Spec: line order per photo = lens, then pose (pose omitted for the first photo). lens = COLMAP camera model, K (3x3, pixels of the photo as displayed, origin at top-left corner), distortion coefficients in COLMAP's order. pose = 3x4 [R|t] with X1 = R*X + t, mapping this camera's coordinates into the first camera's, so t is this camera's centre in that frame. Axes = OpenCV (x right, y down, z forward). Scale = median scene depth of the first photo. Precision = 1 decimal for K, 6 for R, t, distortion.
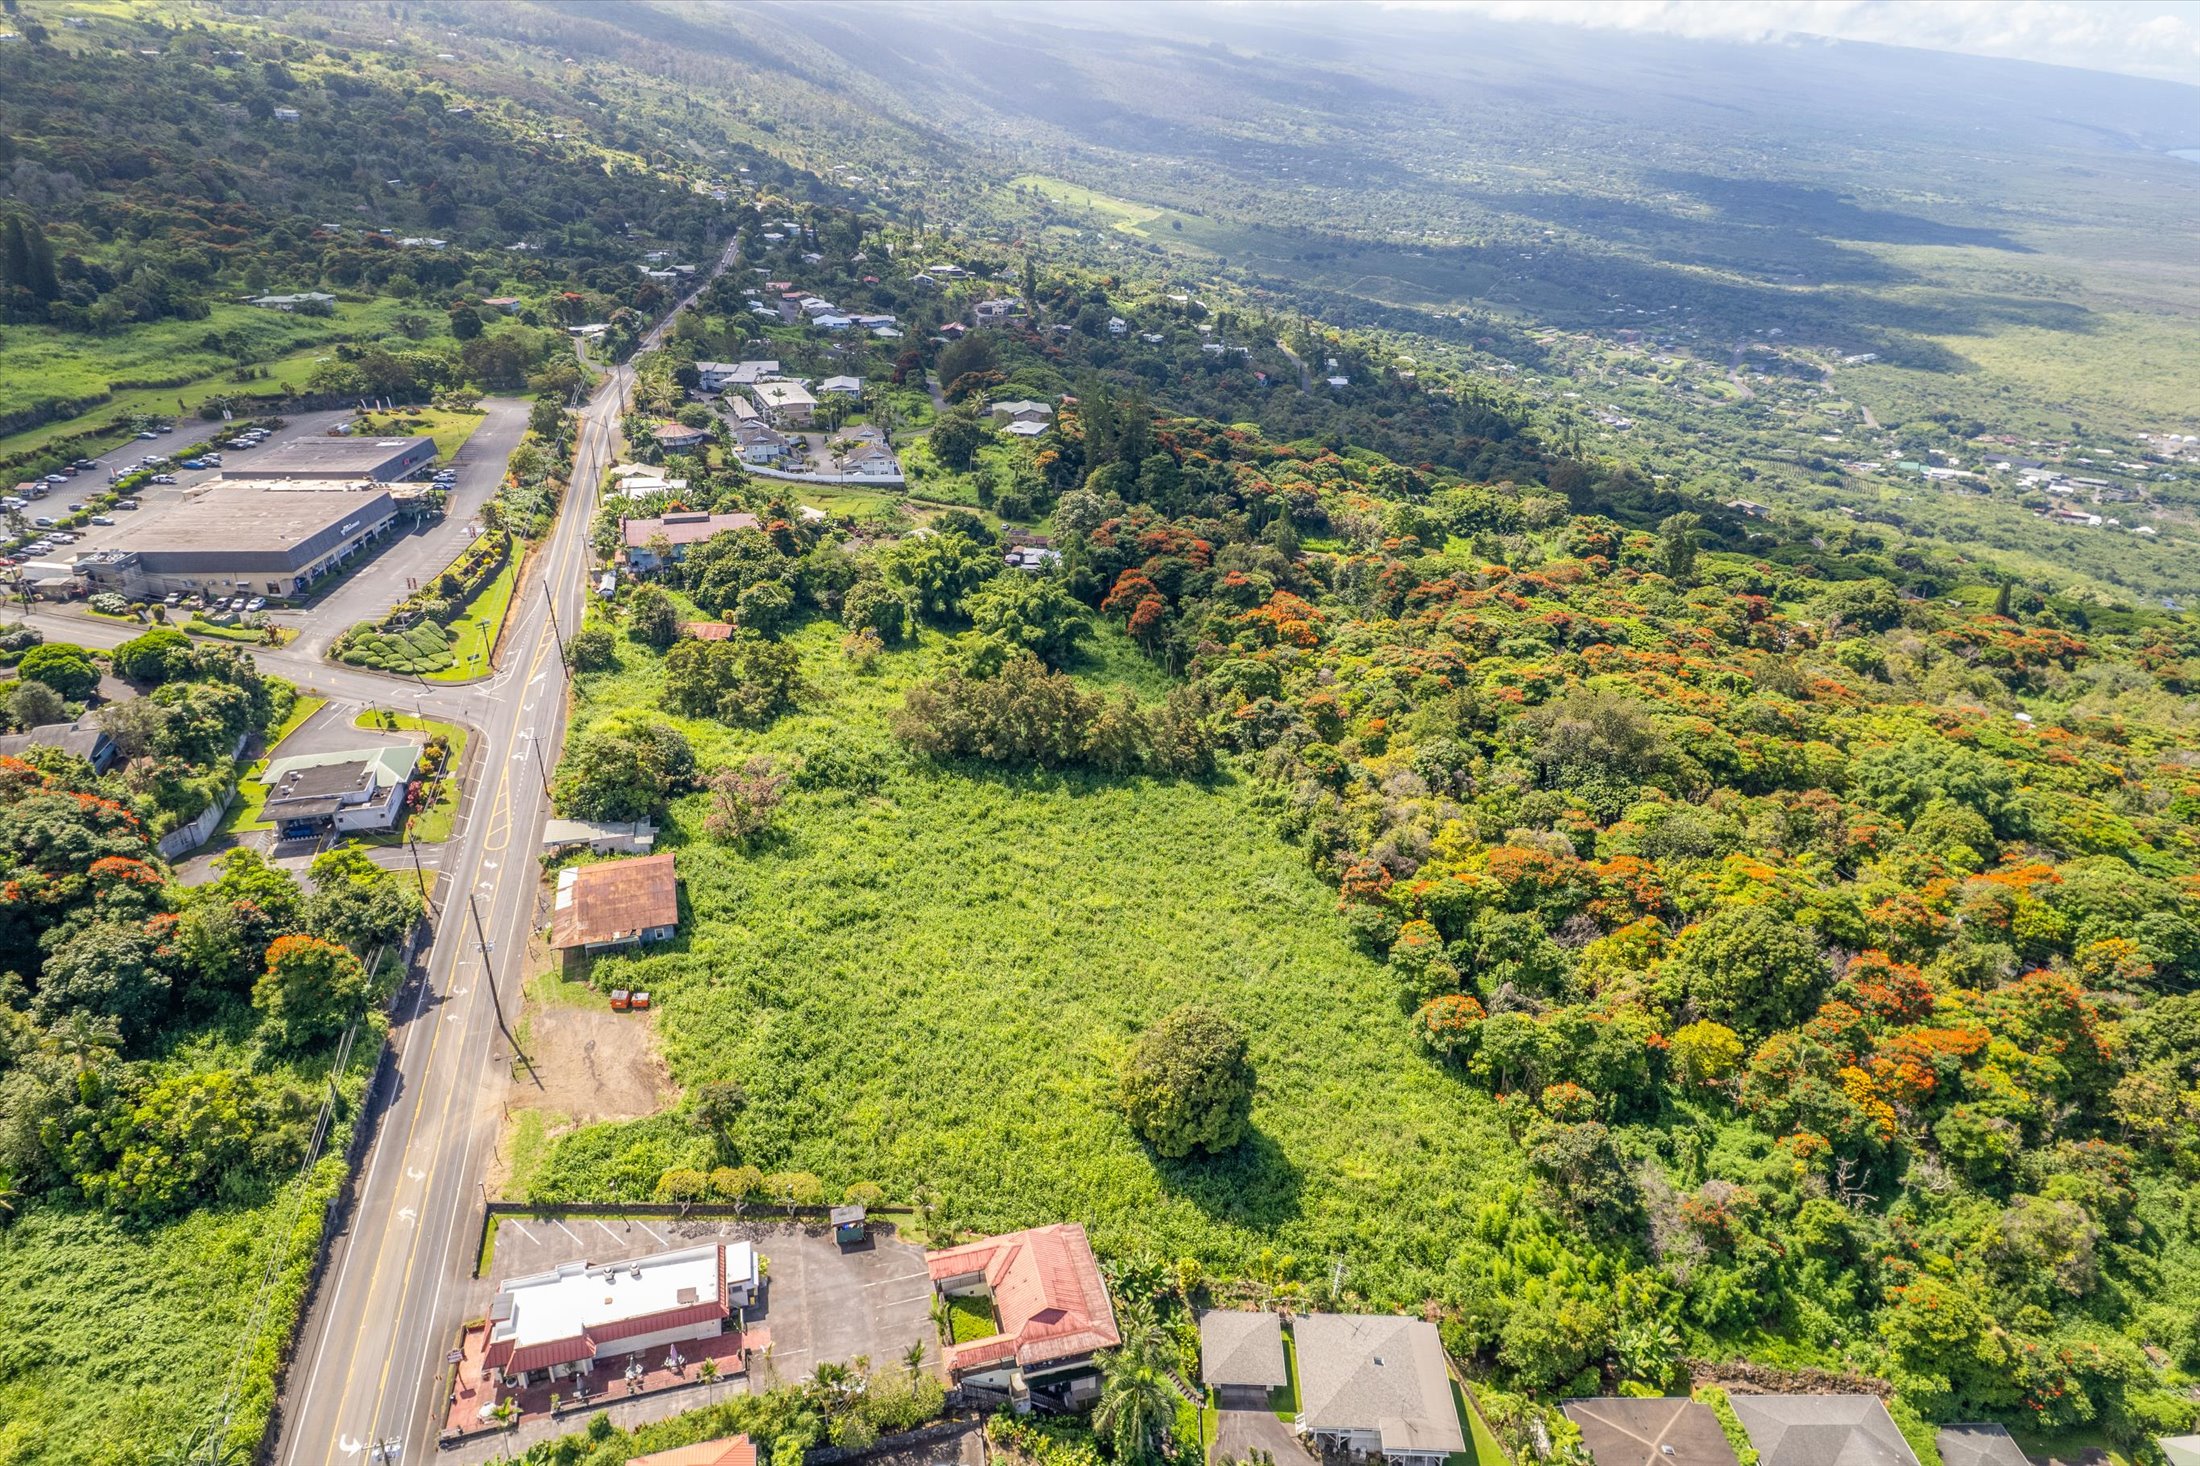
lens RADIAL K [[1350.9, 0, 1096.9], [0, 1350.9, 755.3], [0, 0, 1]] dist [0.091495, -0.070955]
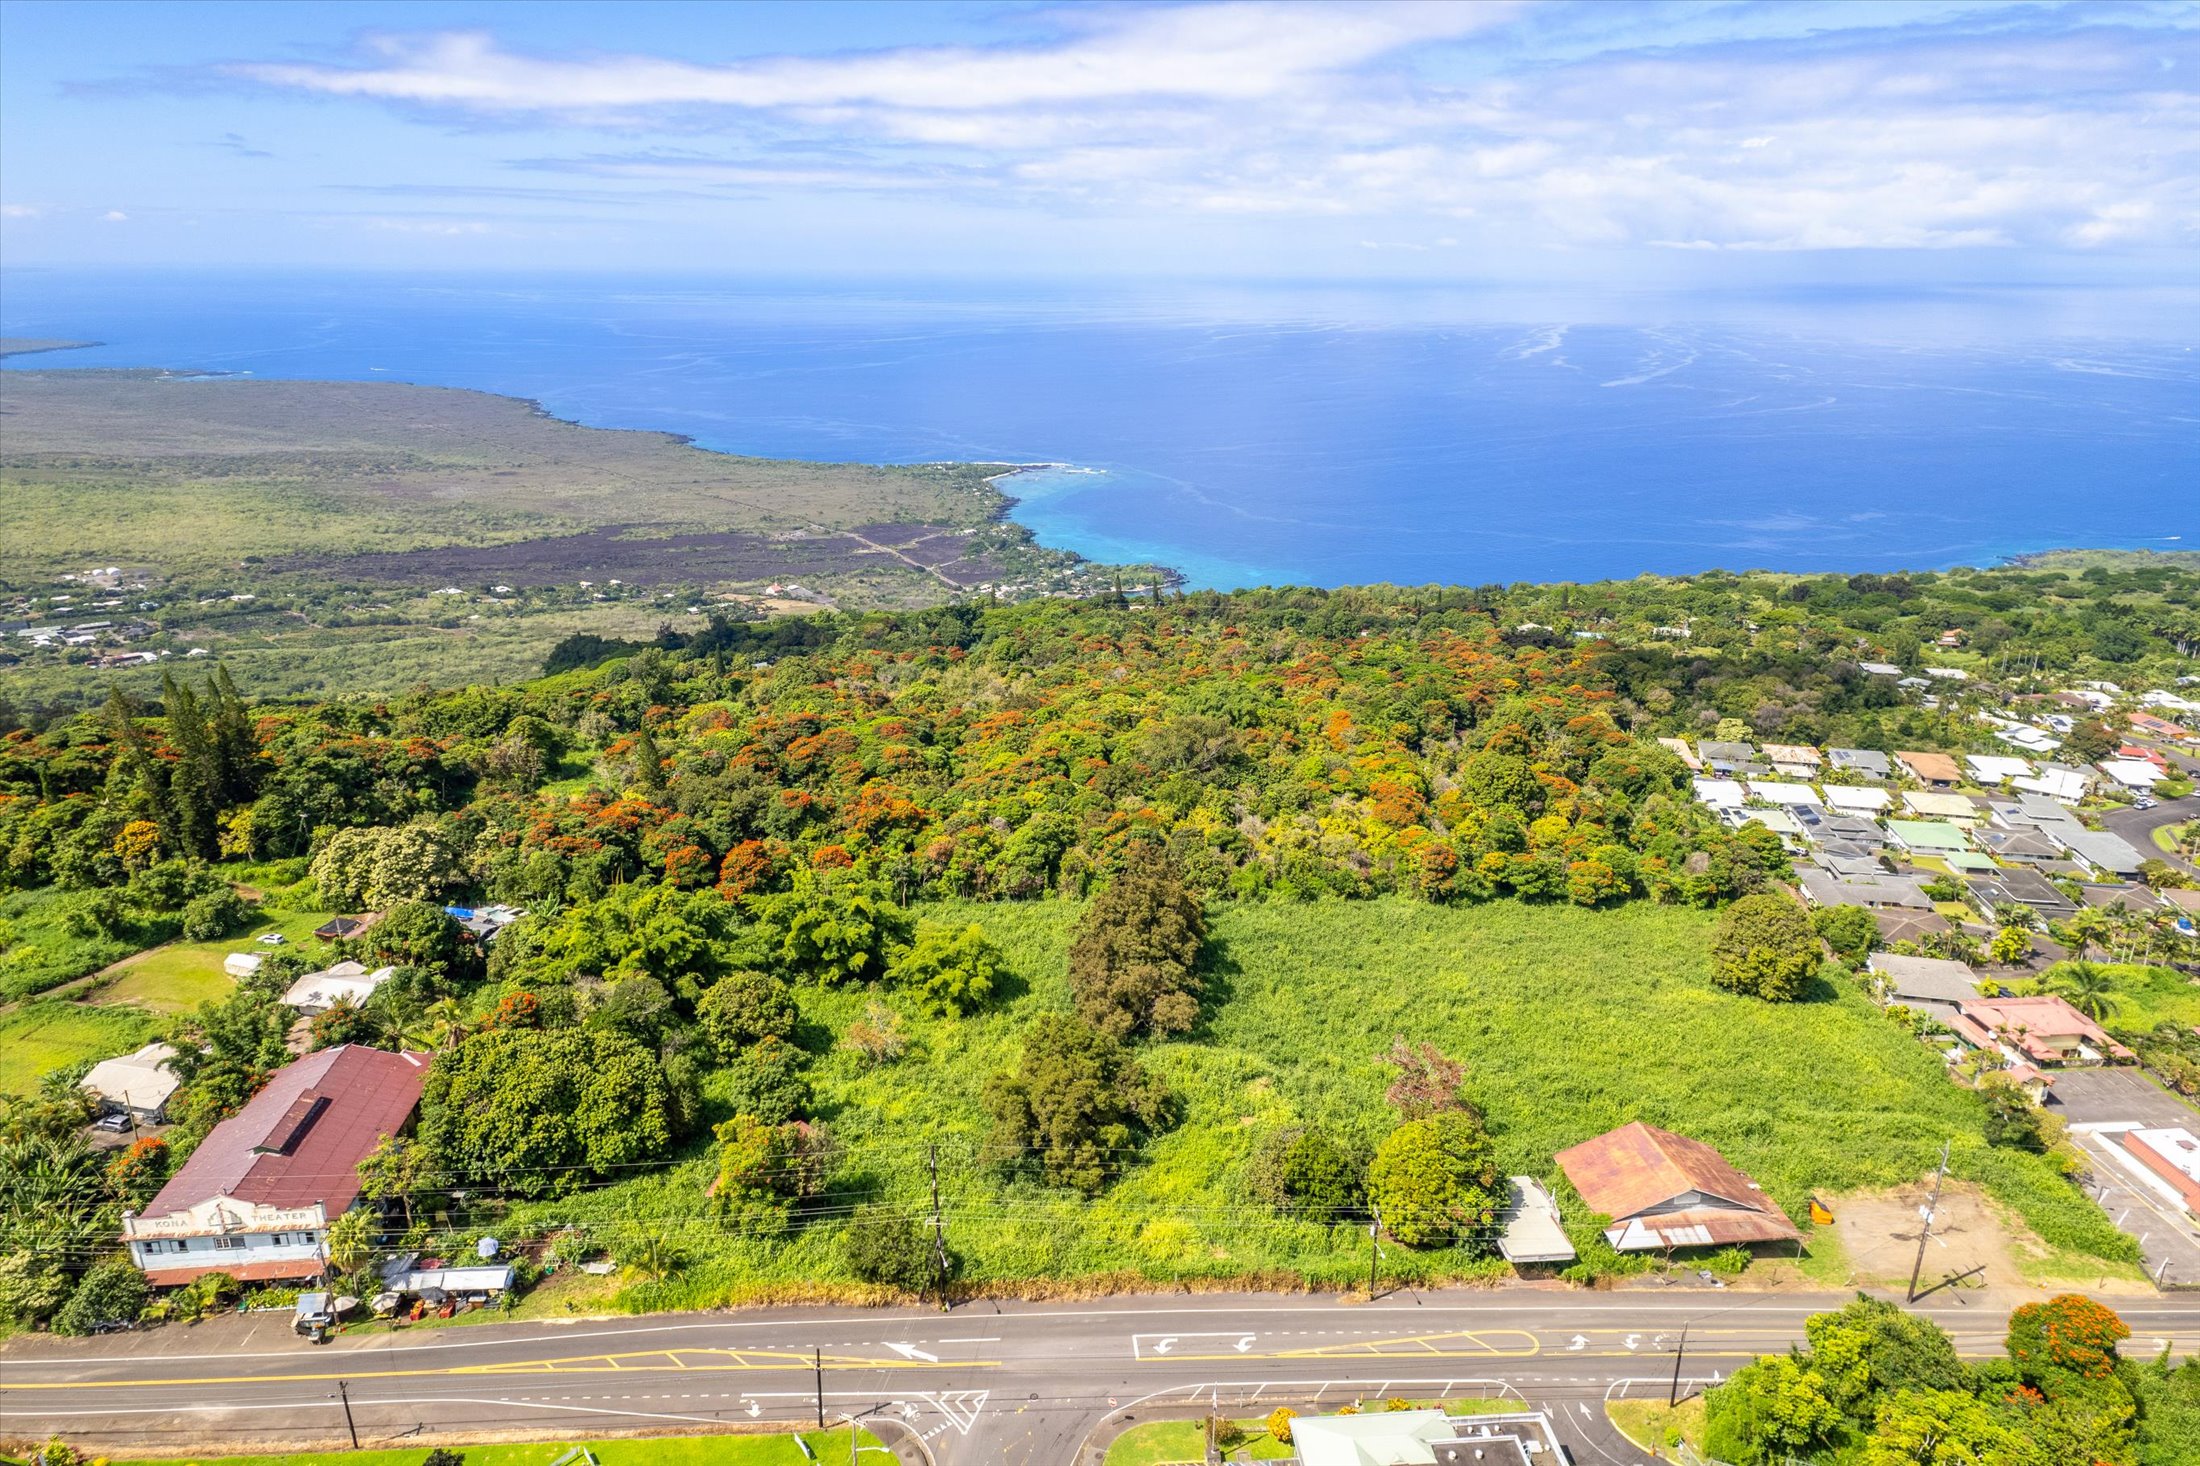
lens RADIAL K [[1356.0, 0, 1101.0], [0, 1356.0, 756.4], [0, 0, 1]] dist [0.093556, -0.074082]
pose [[0.166282, -0.334282, 0.927689, -0.081472], [0.420442, 0.875018, 0.239941, -0.035190], [-0.891952, 0.350141, 0.286045, 0.072929]]
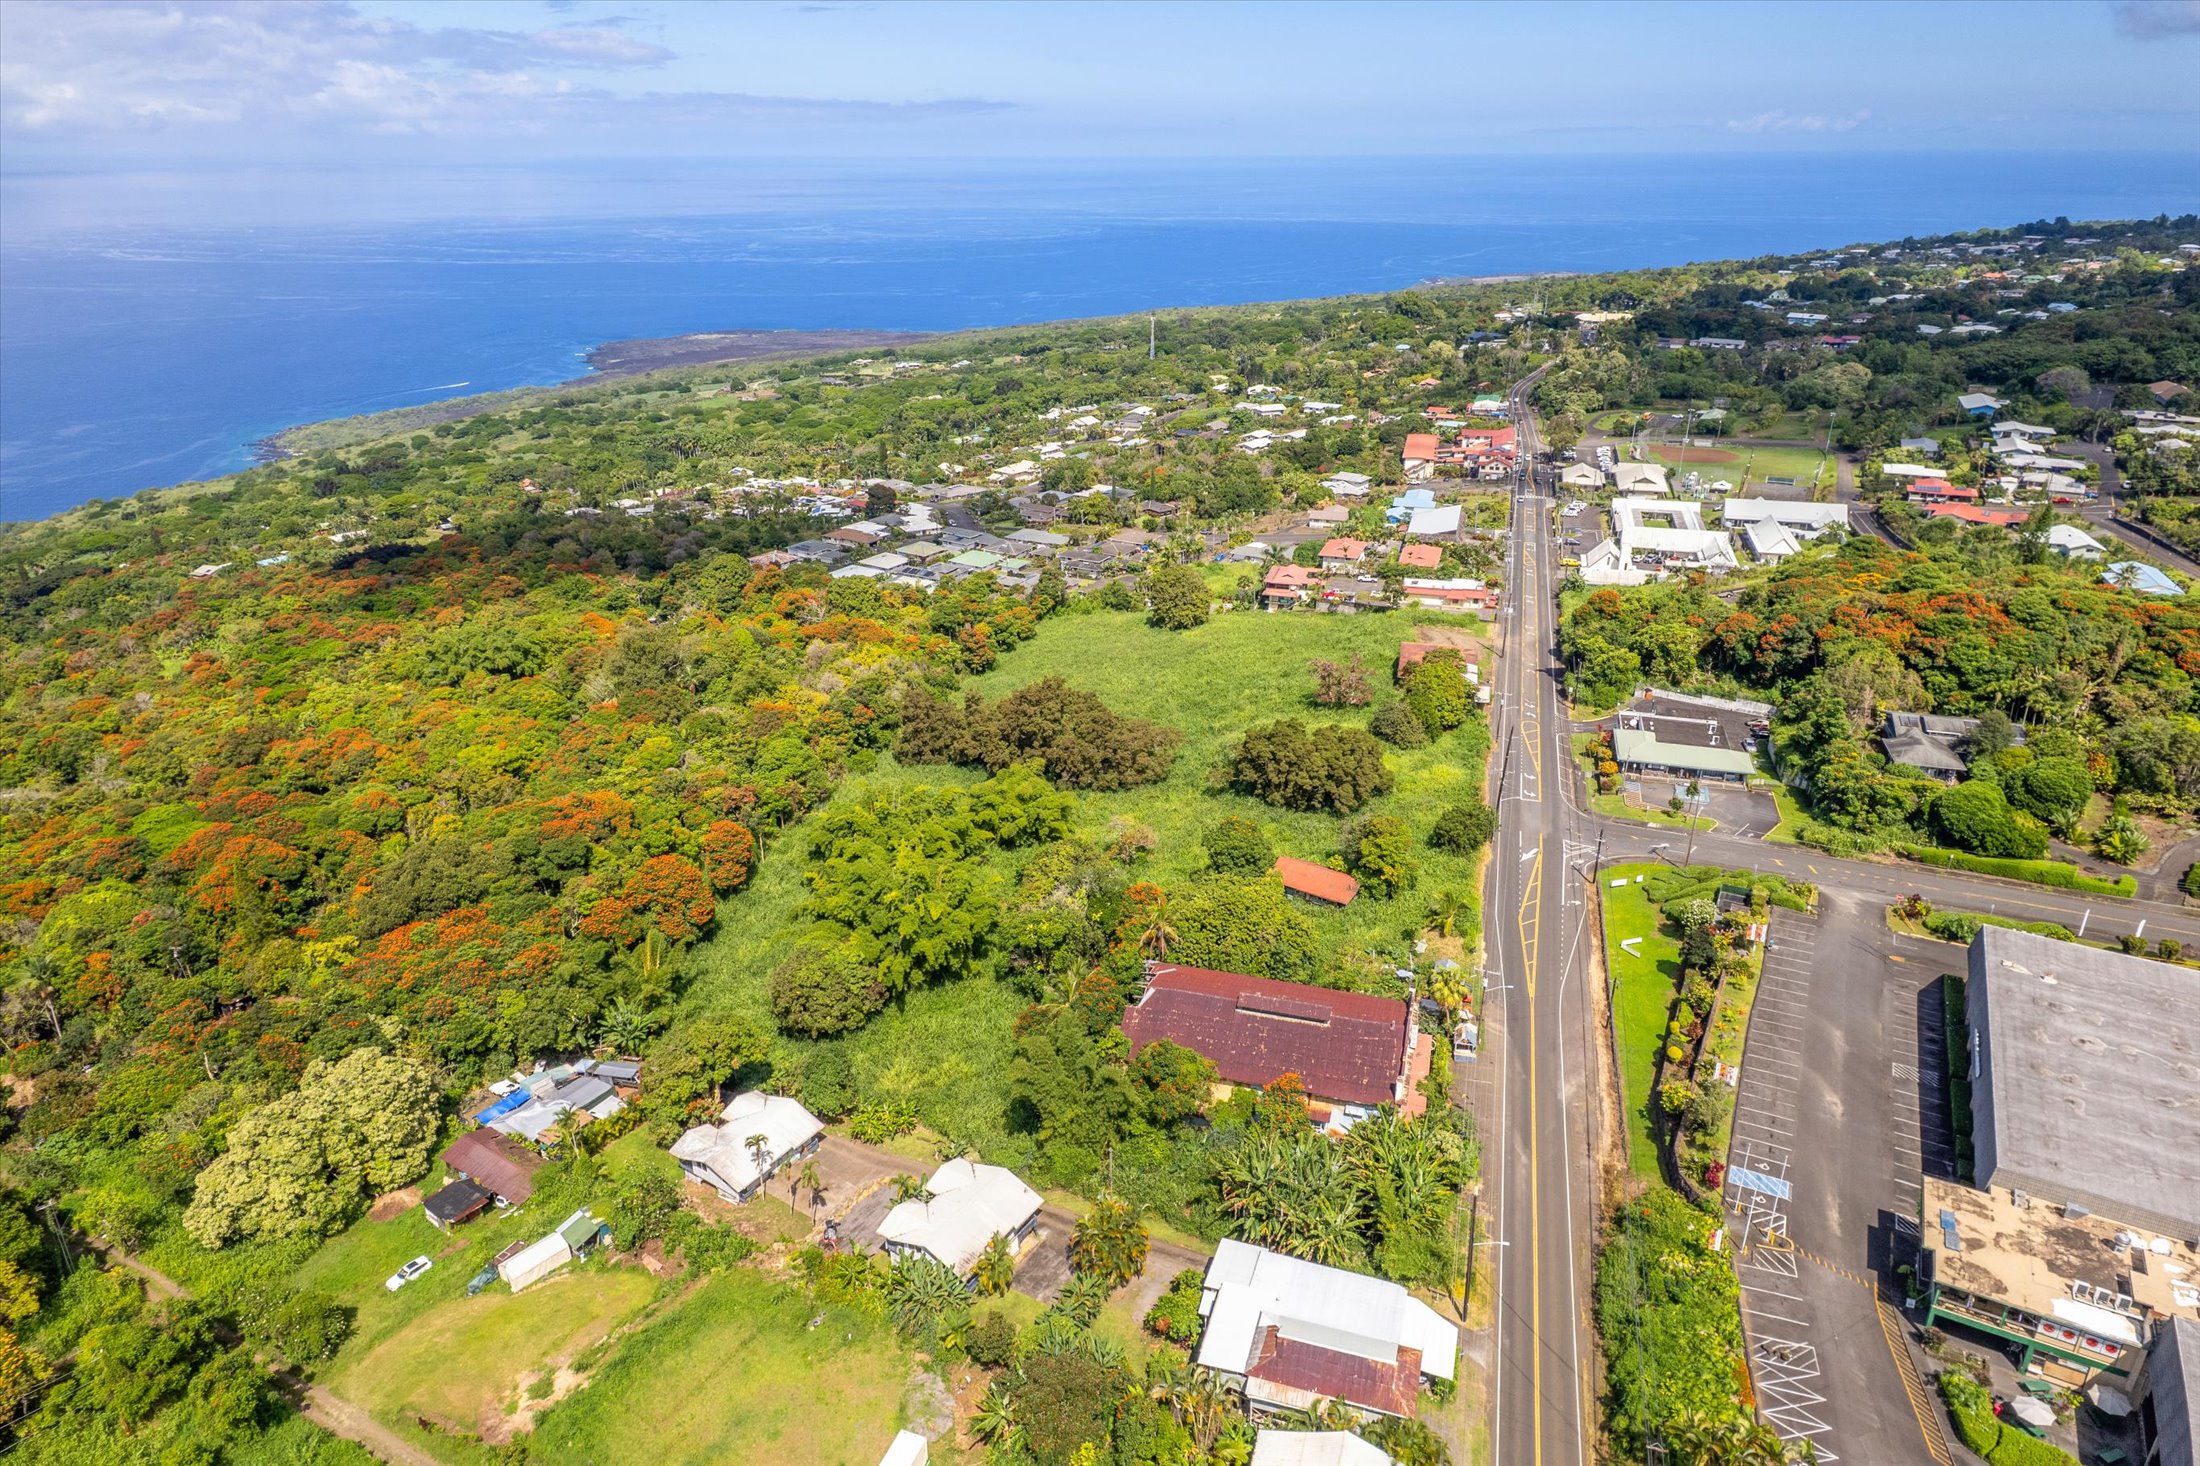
lens RADIAL K [[1350.9, 0, 1096.9], [0, 1350.9, 755.3], [0, 0, 1]] dist [0.091495, -0.070955]
pose [[-0.859970, -0.203239, 0.468130, -0.056352], [0.224773, 0.672687, 0.704961, -0.073938], [-0.458180, 0.711468, -0.532808, 0.154127]]
